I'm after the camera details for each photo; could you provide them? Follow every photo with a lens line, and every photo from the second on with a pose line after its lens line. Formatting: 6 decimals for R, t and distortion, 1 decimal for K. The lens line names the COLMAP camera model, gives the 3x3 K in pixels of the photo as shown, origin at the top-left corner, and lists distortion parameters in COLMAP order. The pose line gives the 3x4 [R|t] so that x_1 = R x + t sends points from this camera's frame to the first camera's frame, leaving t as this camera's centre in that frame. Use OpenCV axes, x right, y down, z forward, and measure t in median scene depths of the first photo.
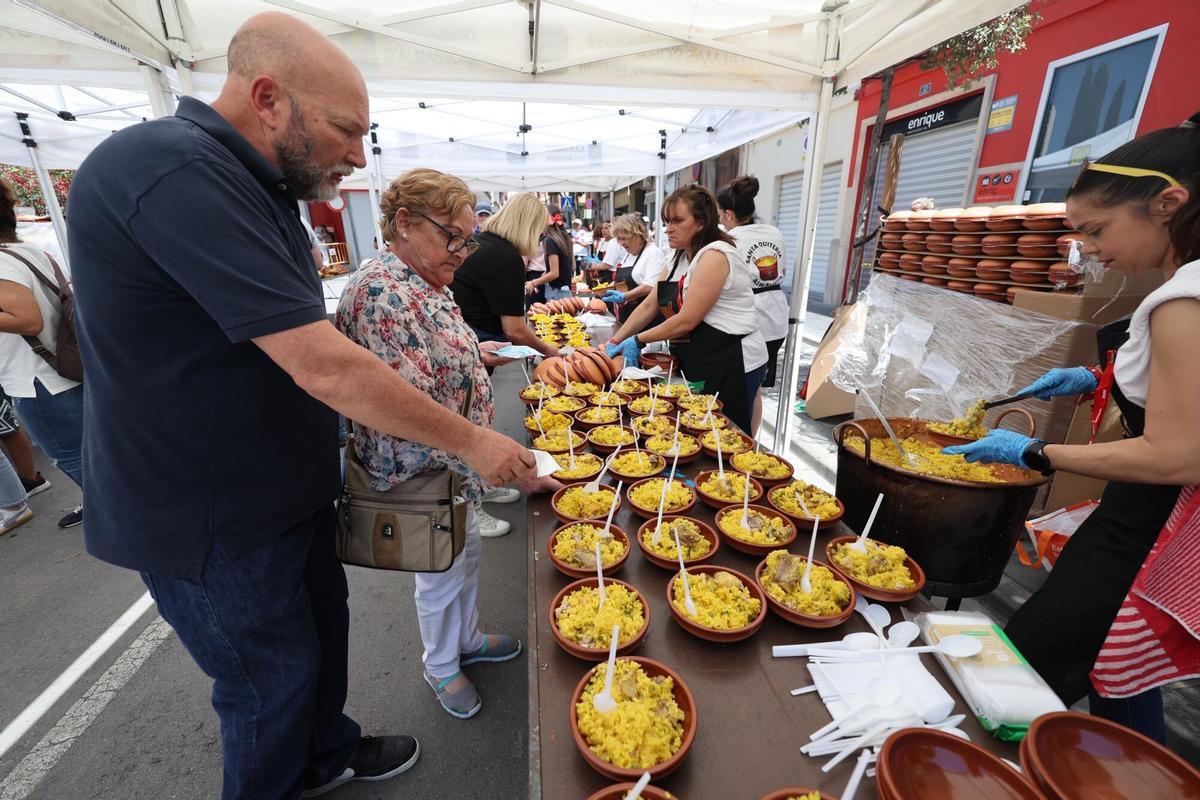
lens RADIAL K [[481.1, 0, 600.1], [0, 481.1, 407.0], [0, 0, 1]] dist [-0.007834, 0.000115]
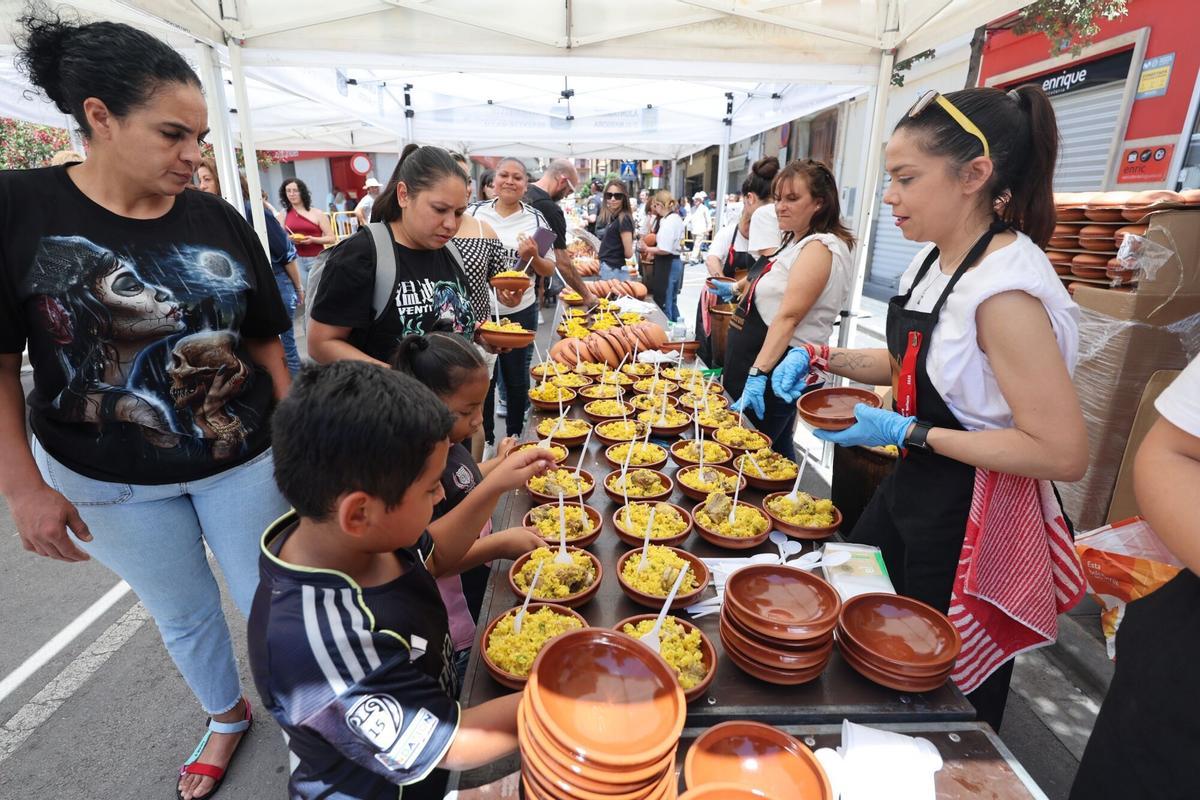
lens RADIAL K [[593.3, 0, 603.6], [0, 593.3, 404.7], [0, 0, 1]] dist [-0.011452, 0.000773]
pose [[0.994301, 0.054287, -0.091749, 0.090557], [-0.056378, 0.998202, -0.020354, 0.054337], [0.090479, 0.025411, 0.995574, -0.190418]]
